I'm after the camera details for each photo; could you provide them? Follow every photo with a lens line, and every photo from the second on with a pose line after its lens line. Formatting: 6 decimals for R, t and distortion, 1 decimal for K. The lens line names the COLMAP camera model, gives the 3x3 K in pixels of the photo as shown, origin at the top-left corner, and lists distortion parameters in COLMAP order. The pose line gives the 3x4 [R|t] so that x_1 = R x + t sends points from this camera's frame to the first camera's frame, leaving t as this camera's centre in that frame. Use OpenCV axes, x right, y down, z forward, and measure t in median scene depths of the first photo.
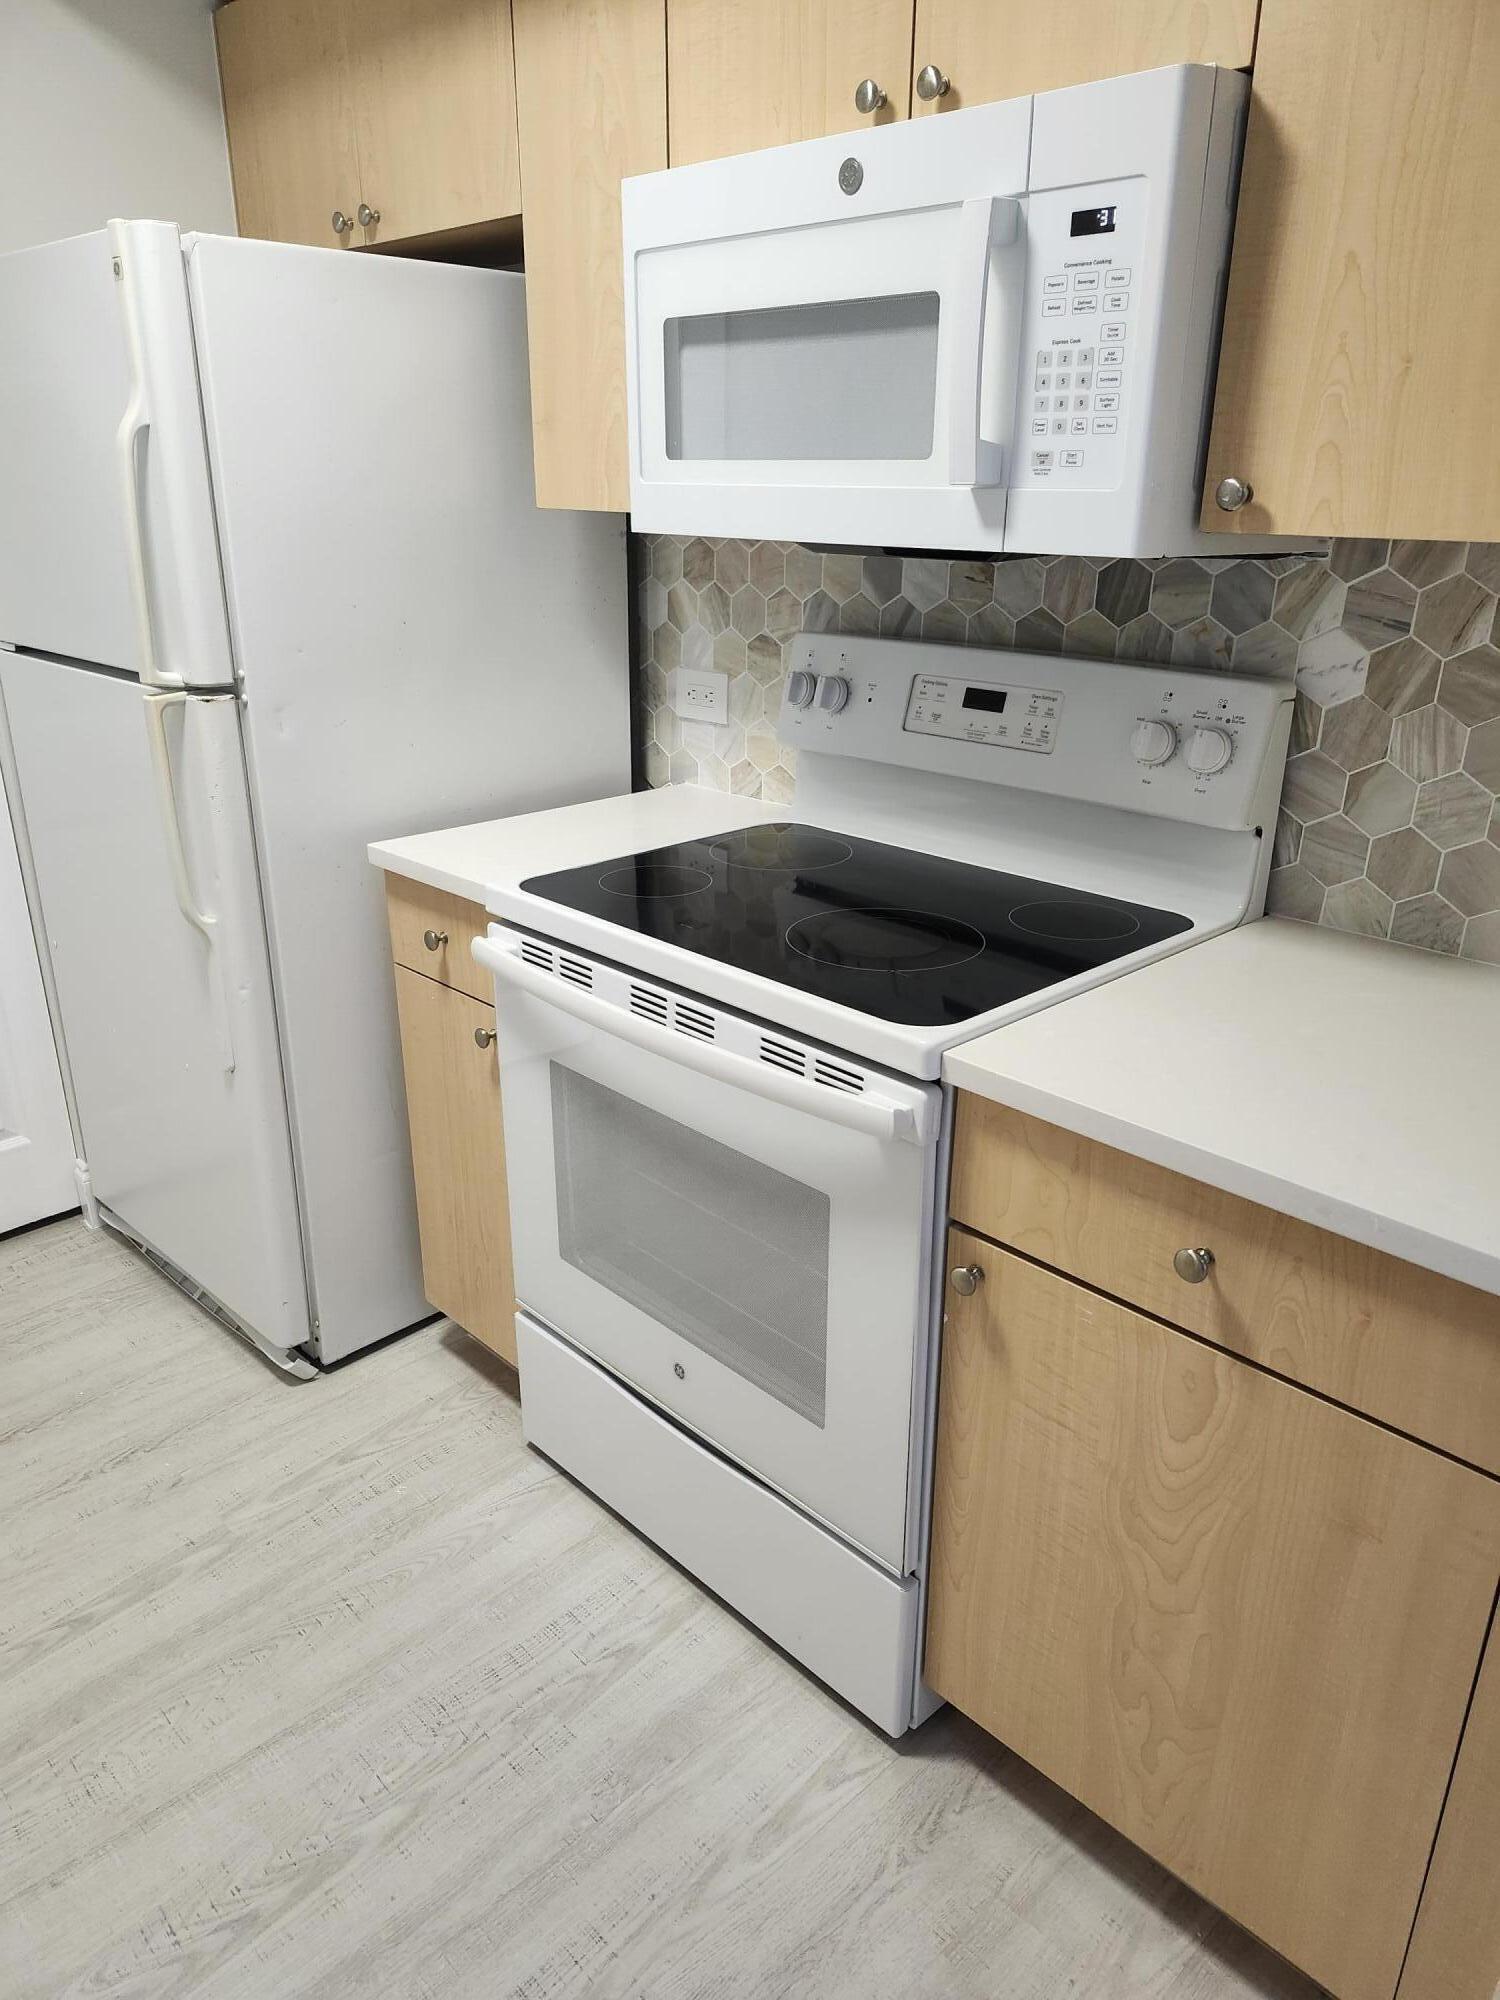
lens RADIAL K [[1390.5, 0, 746.5], [0, 1390.5, 1020.0], [0, 0, 1]] dist [0.085960, -0.105869]
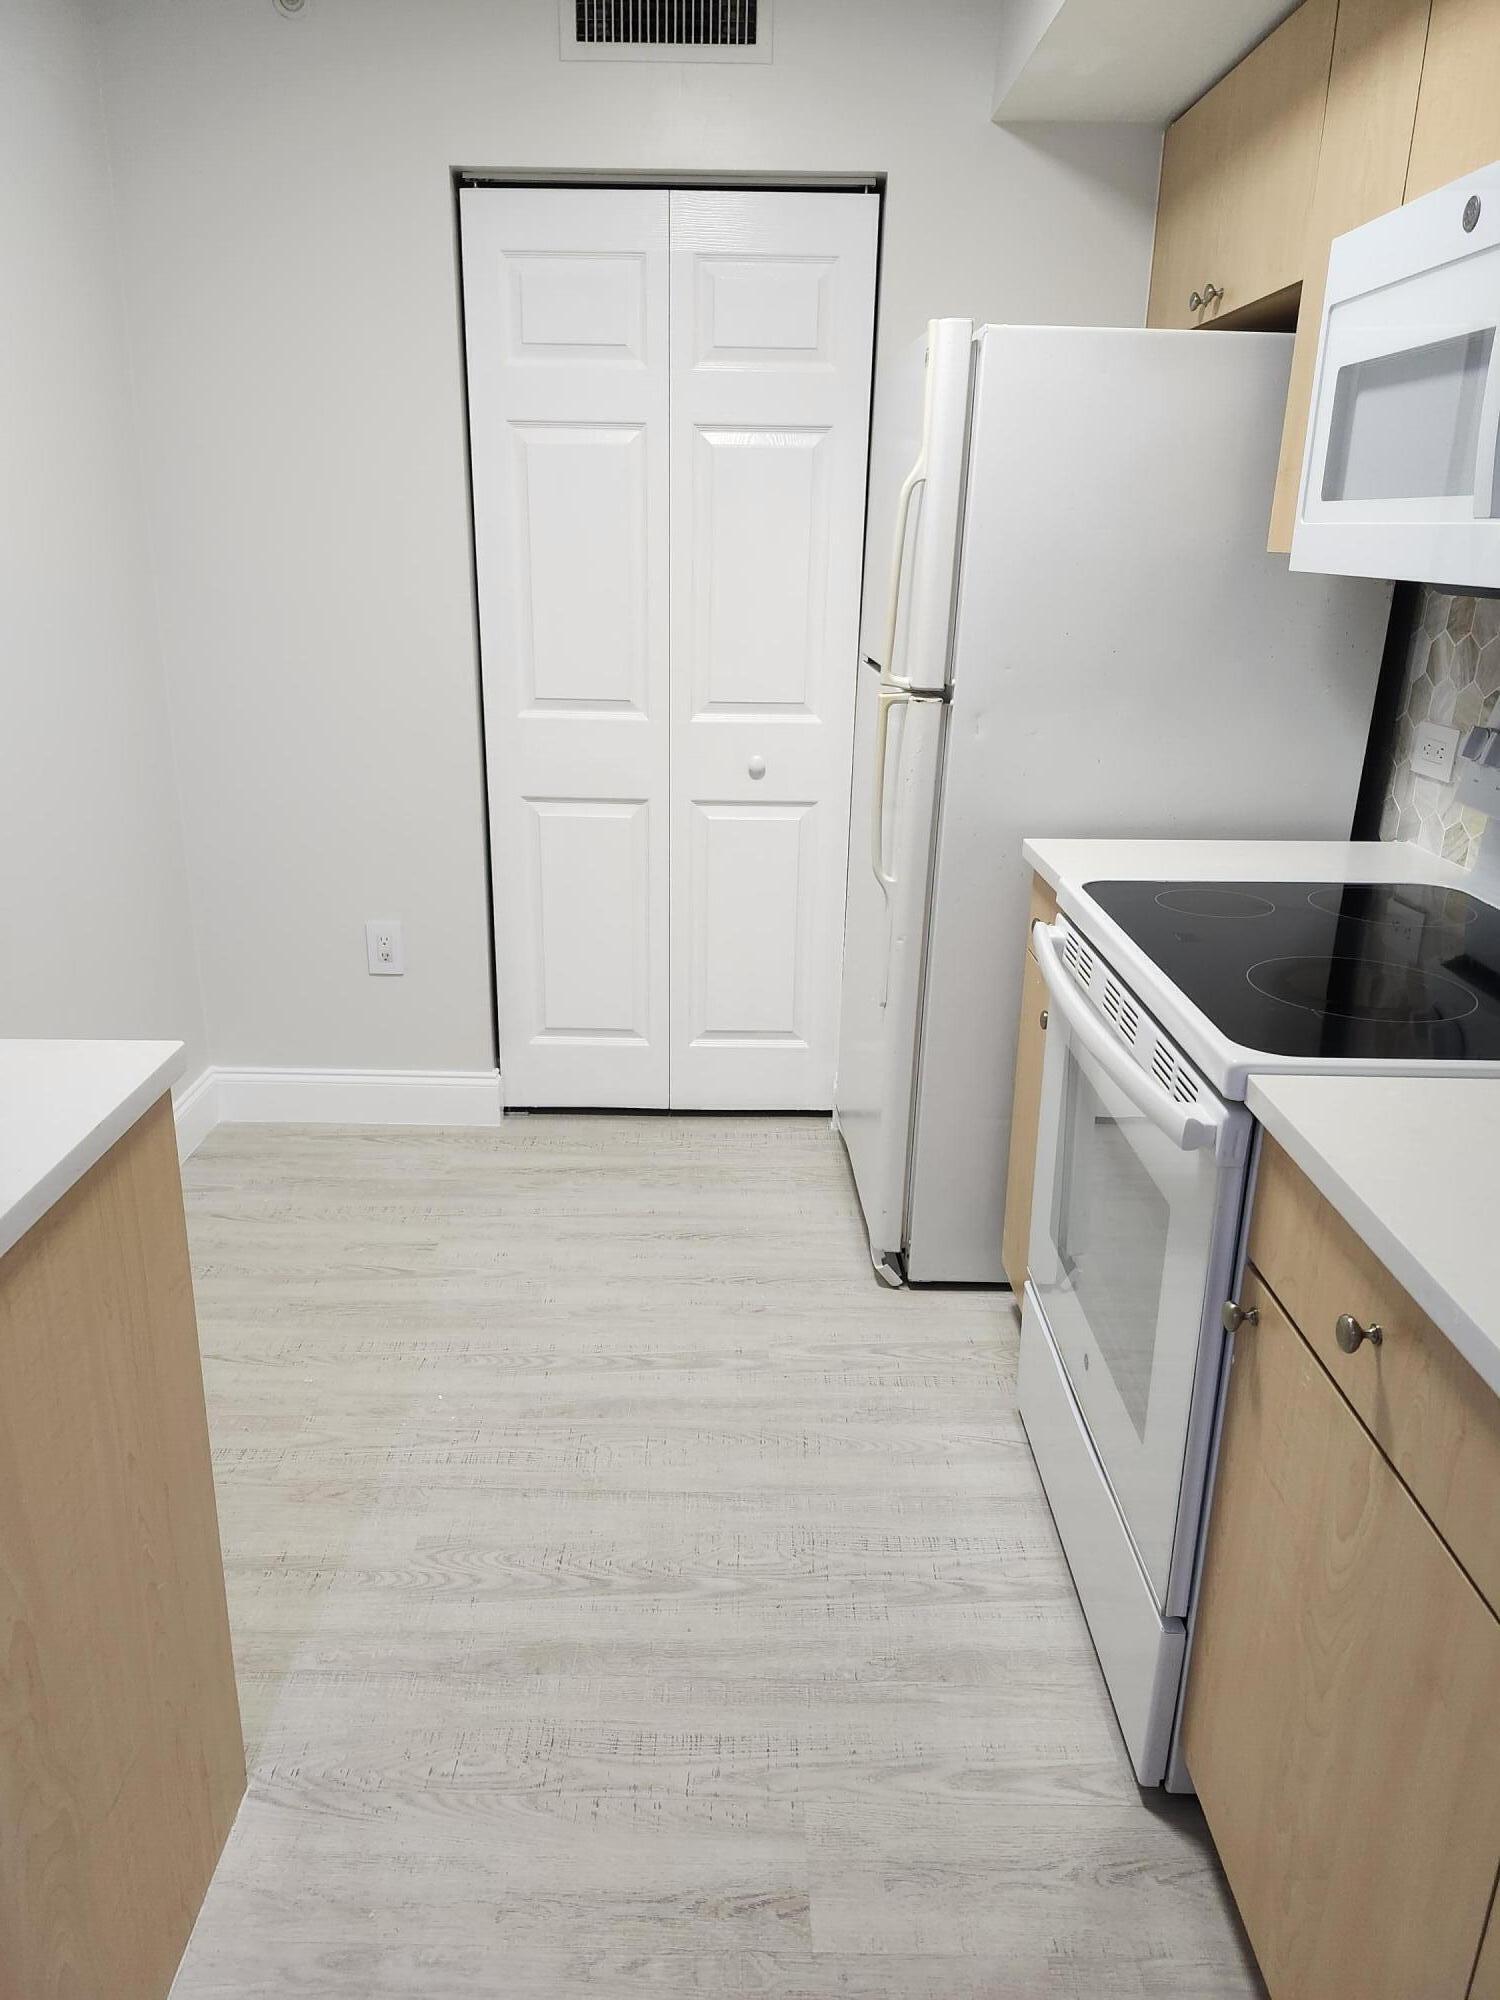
lens RADIAL K [[1399.2, 0, 728.3], [0, 1399.2, 1005.4], [0, 0, 1]] dist [0.099303, -0.133016]
pose [[0.719845, 0.229452, -0.655114, 0.415881], [-0.267650, 0.962555, 0.043037, 0.025091], [0.640458, 0.144361, 0.754303, -0.000246]]
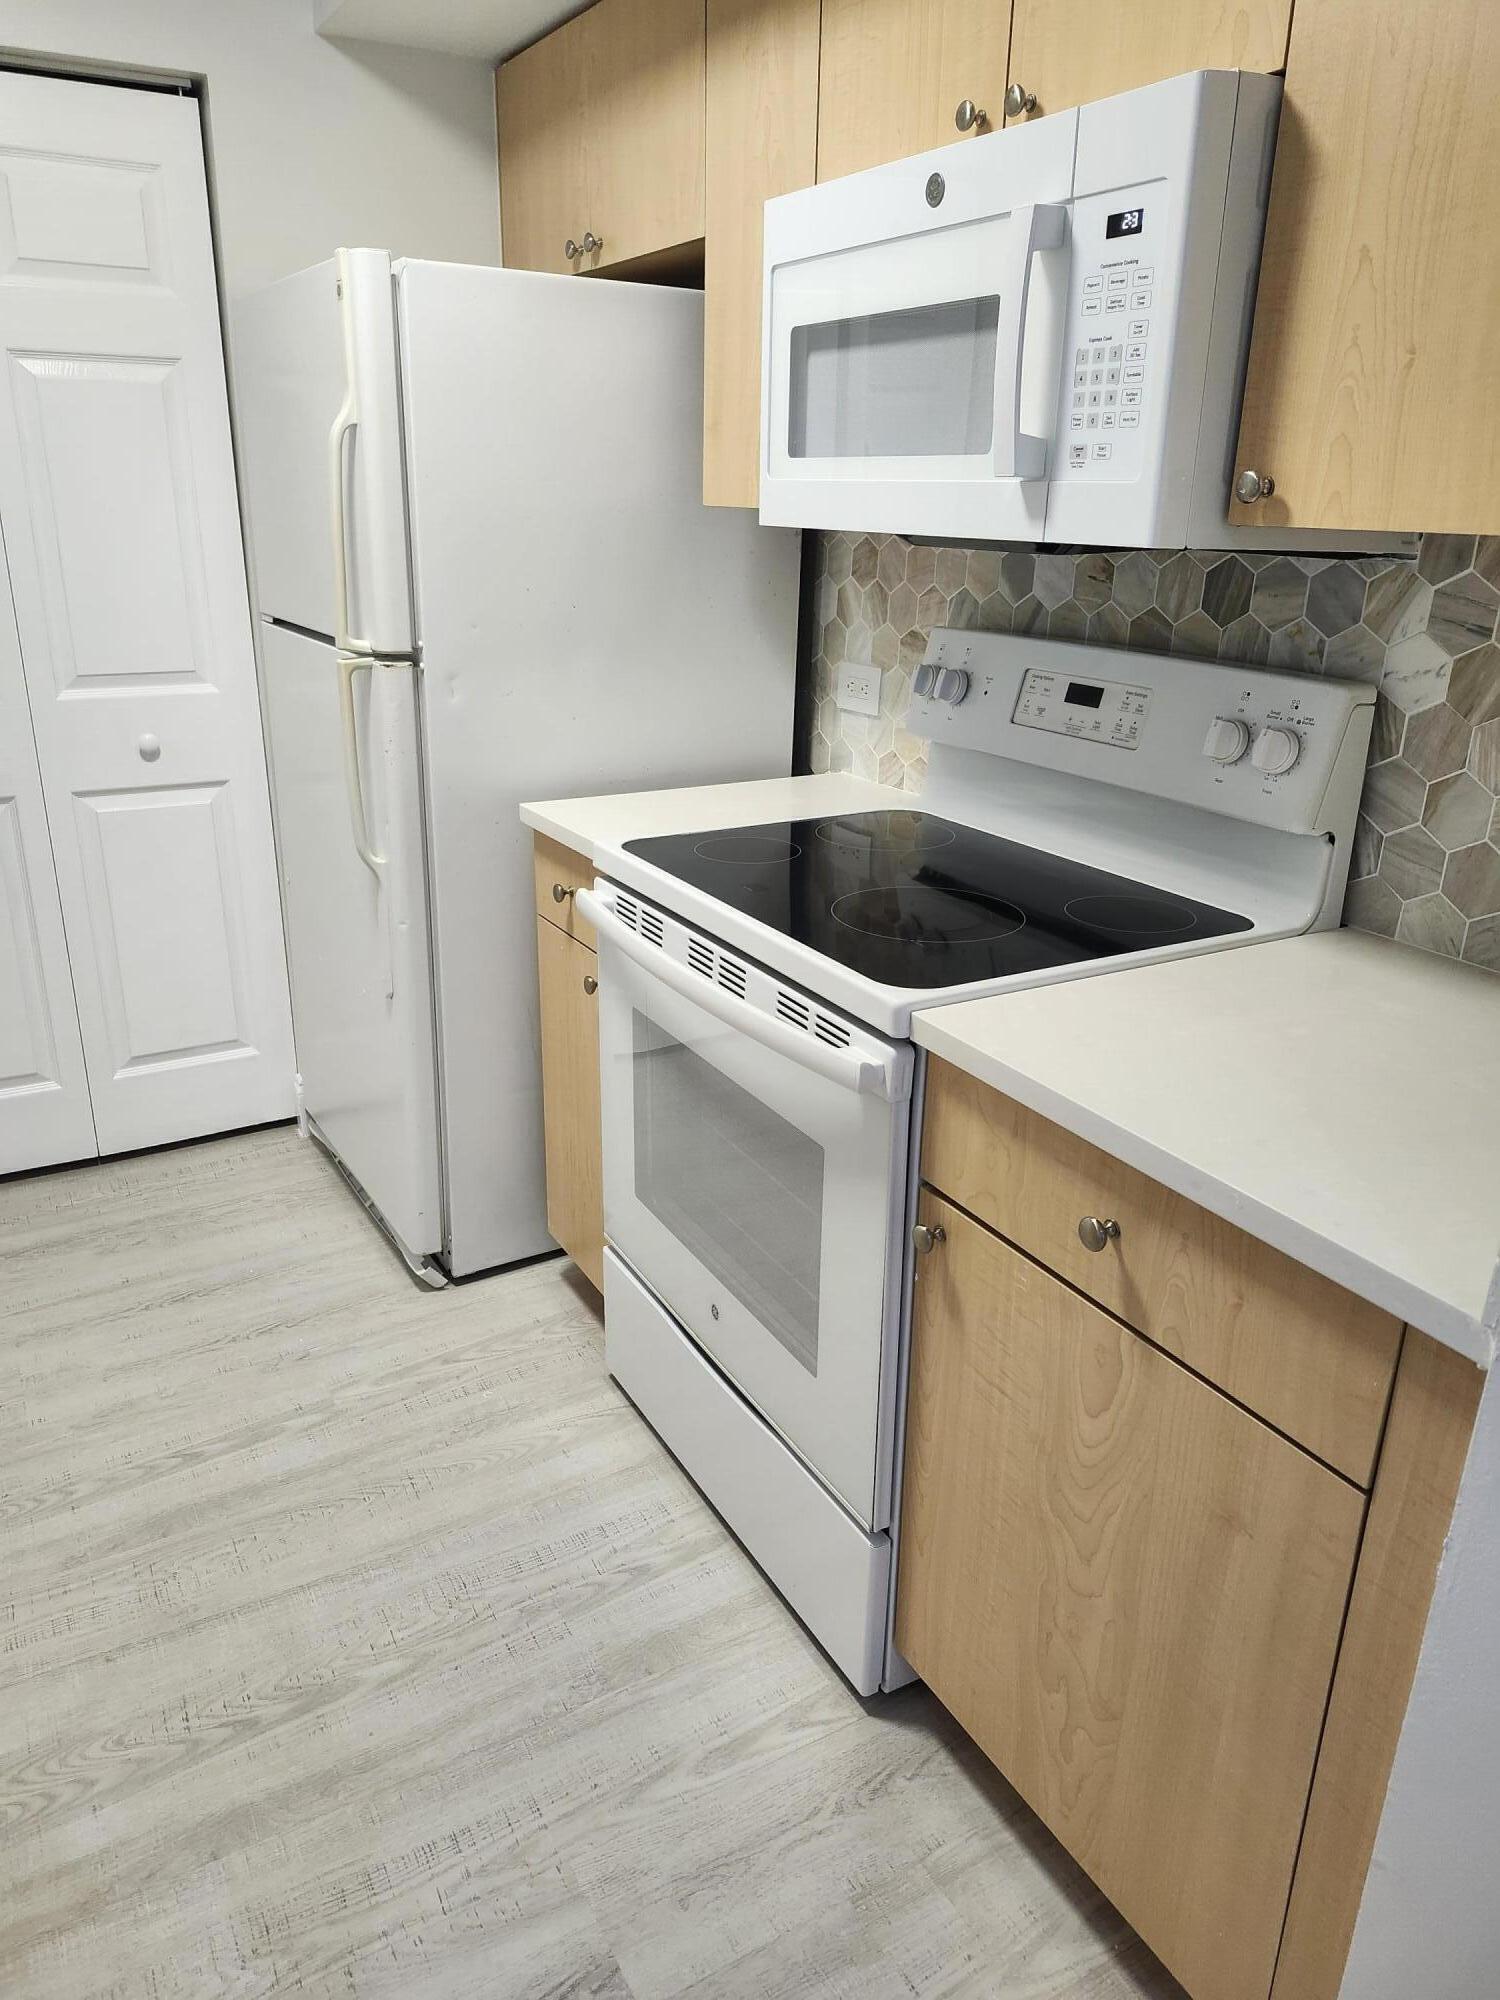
lens RADIAL K [[1395.2, 0, 743.4], [0, 1395.2, 988.5], [0, 0, 1]] dist [0.085126, -0.105907]
pose [[0.969480, 0.094667, -0.226154, 0.201639], [-0.102784, 0.994405, -0.024363, 0.035055], [0.222583, 0.046864, 0.973787, -0.035648]]
